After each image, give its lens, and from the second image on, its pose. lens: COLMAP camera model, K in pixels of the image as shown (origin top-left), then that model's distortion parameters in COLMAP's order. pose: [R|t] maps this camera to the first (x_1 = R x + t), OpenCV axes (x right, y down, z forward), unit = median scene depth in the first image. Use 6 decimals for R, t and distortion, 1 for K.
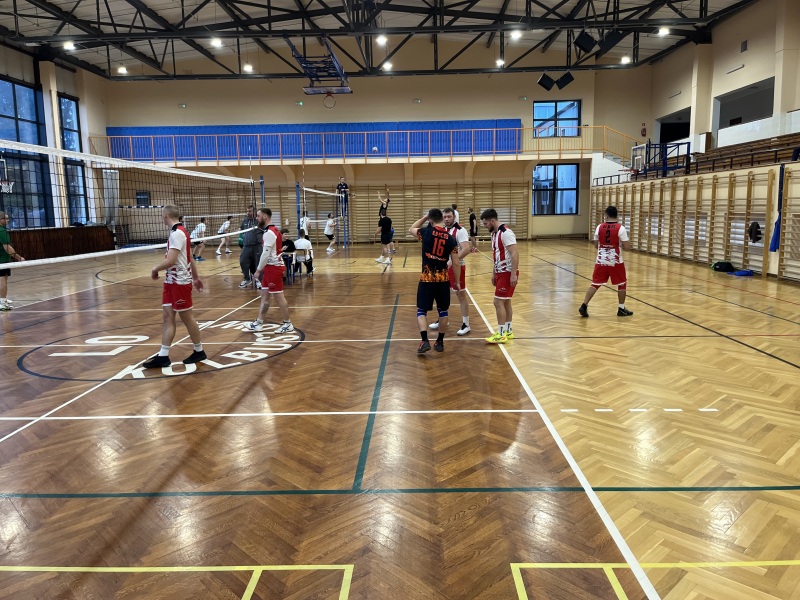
lens RADIAL K [[599.9, 0, 400.8], [0, 599.9, 300.0], [0, 0, 1]] dist [0.065471, -0.070187]
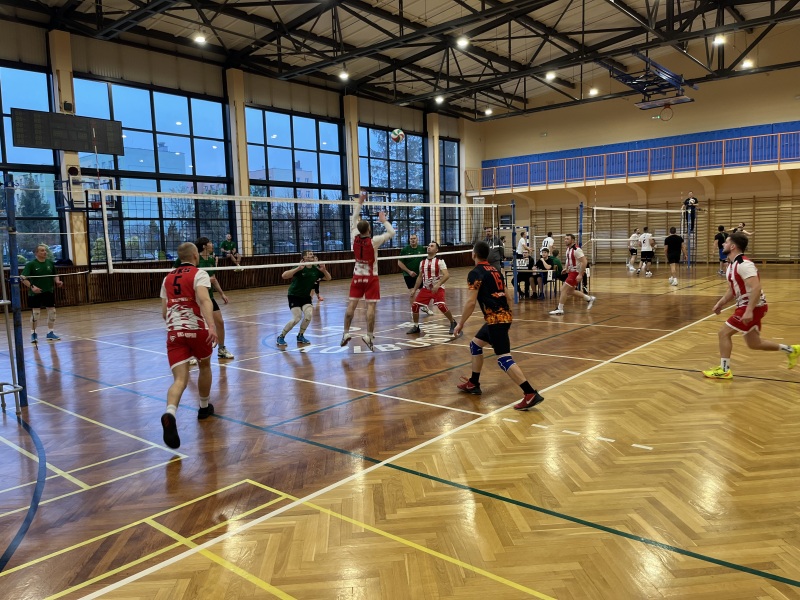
lens RADIAL K [[599.9, 0, 397.9], [0, 599.9, 299.0], [0, 0, 1]] dist [0.065471, -0.070187]
pose [[0.779509, 0.058625, -0.623641, 0.156009], [-0.078434, 0.996910, -0.004323, -0.001765], [0.621461, 0.052284, 0.781699, 0.008857]]
